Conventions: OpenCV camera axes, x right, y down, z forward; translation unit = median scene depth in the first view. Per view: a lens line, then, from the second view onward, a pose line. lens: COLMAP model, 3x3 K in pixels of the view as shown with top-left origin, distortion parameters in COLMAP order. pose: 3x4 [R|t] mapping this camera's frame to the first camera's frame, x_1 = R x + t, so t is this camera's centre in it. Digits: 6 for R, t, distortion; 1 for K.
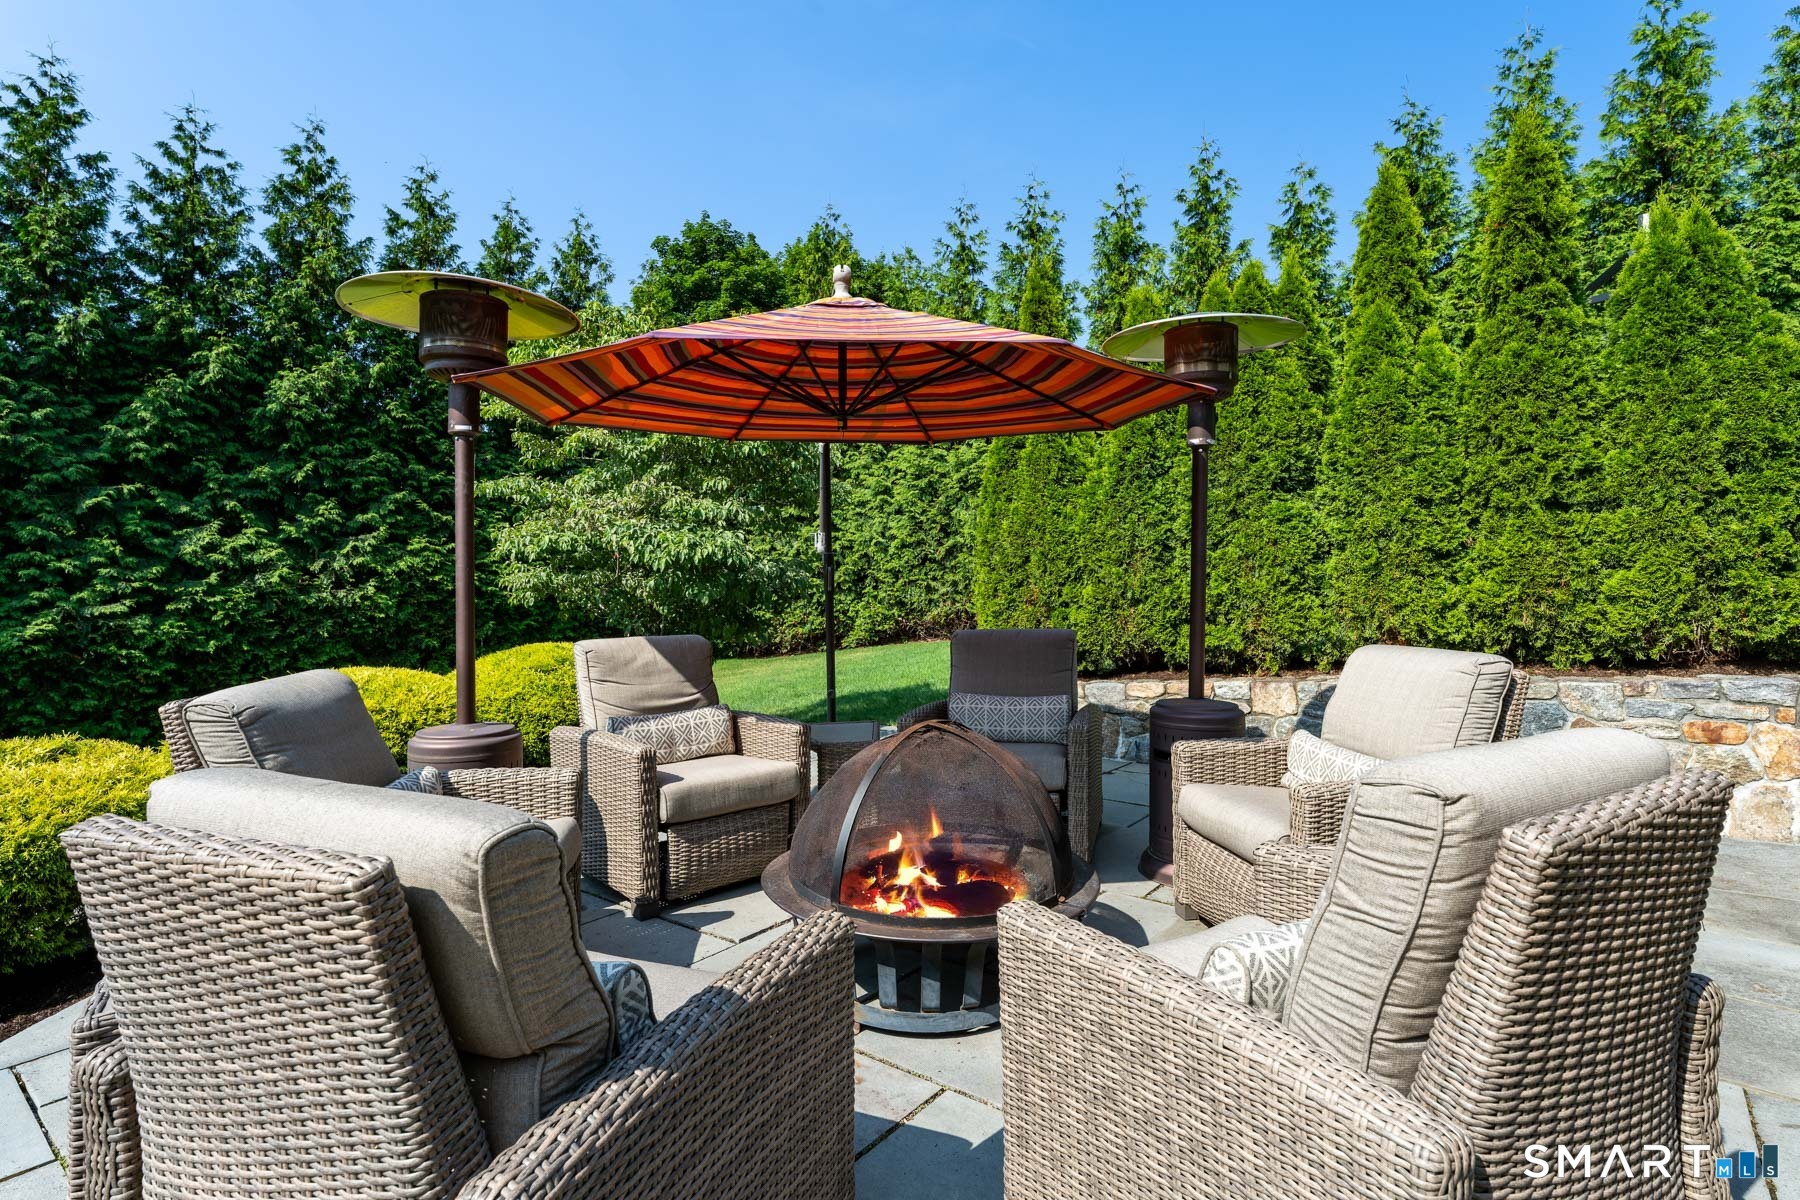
lens RADIAL K [[923.2, 0, 892.7], [0, 923.2, 548.8], [0, 0, 1]] dist [0.000629, 0.001237]
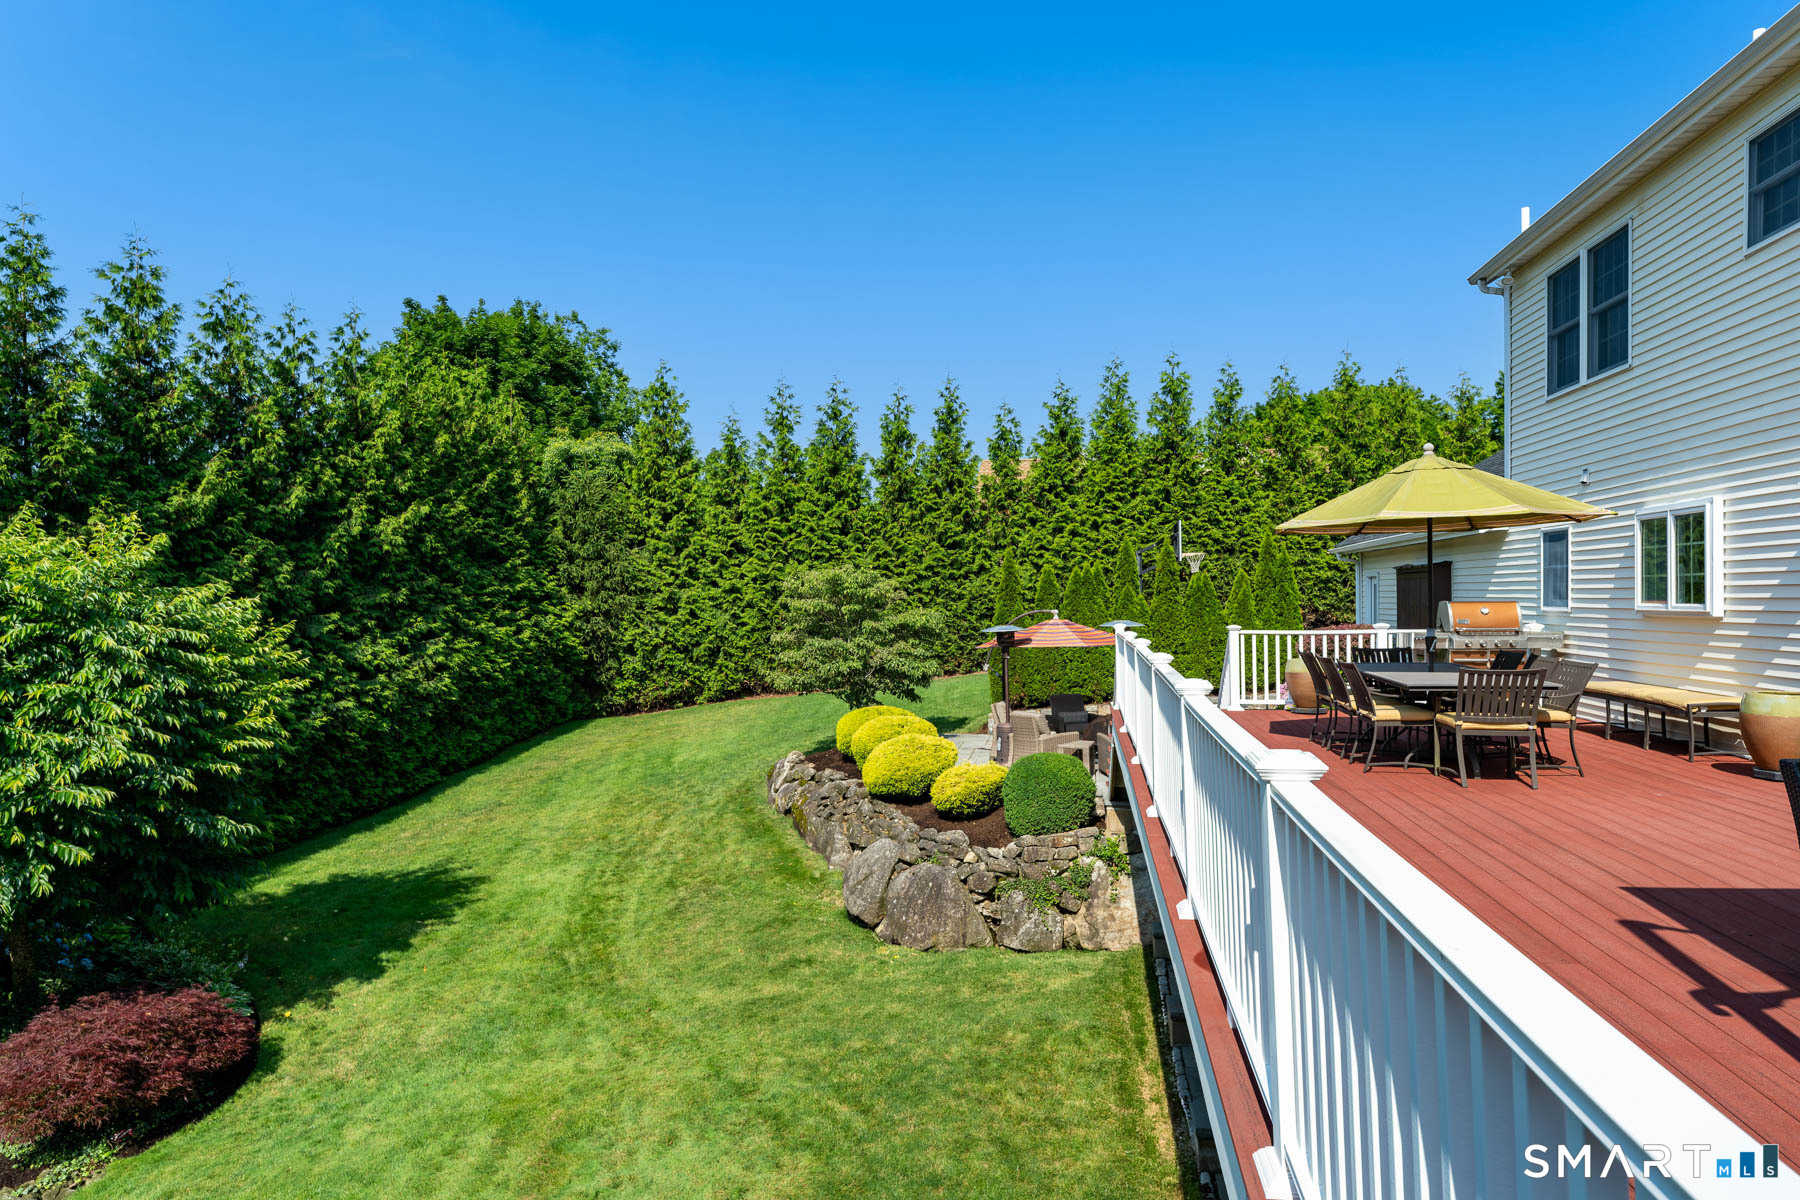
lens RADIAL K [[1103.8, 0, 900.0], [0, 1103.8, 600.0], [0, 0, 1]] dist [0.017638, -0.000499]
pose [[0.876660, -0.008390, 0.481037, -0.702198], [-0.004360, 0.999668, 0.025380, -0.108287], [-0.481091, -0.024347, 0.876333, -0.691626]]
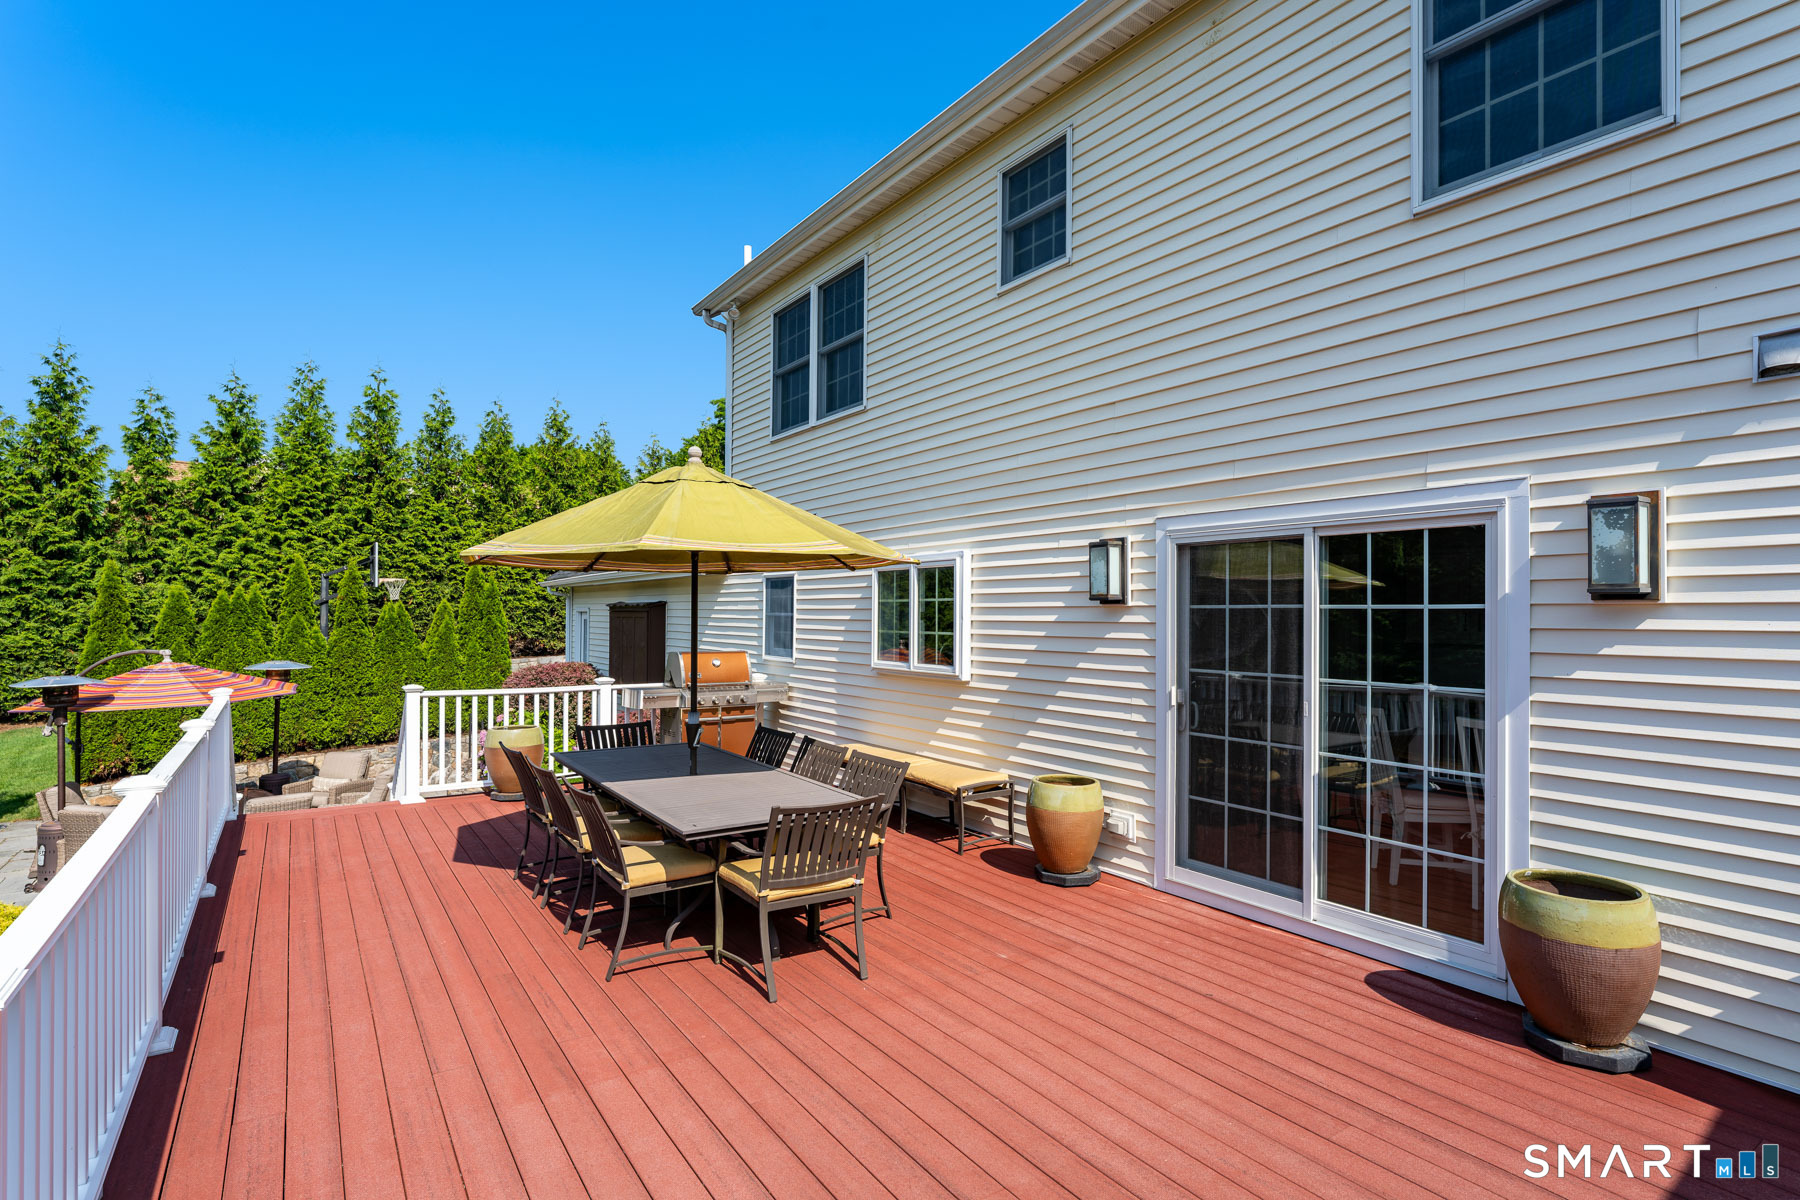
lens RADIAL K [[878.9, 0, 886.0], [0, 878.9, 607.8], [0, 0, 1]] dist [-0.002825, 0.000254]
pose [[0.312671, 0.012111, 0.949784, -0.469440], [-0.034422, 0.999406, -0.001412, -0.119498], [-0.949238, -0.032252, 0.312902, -0.488777]]
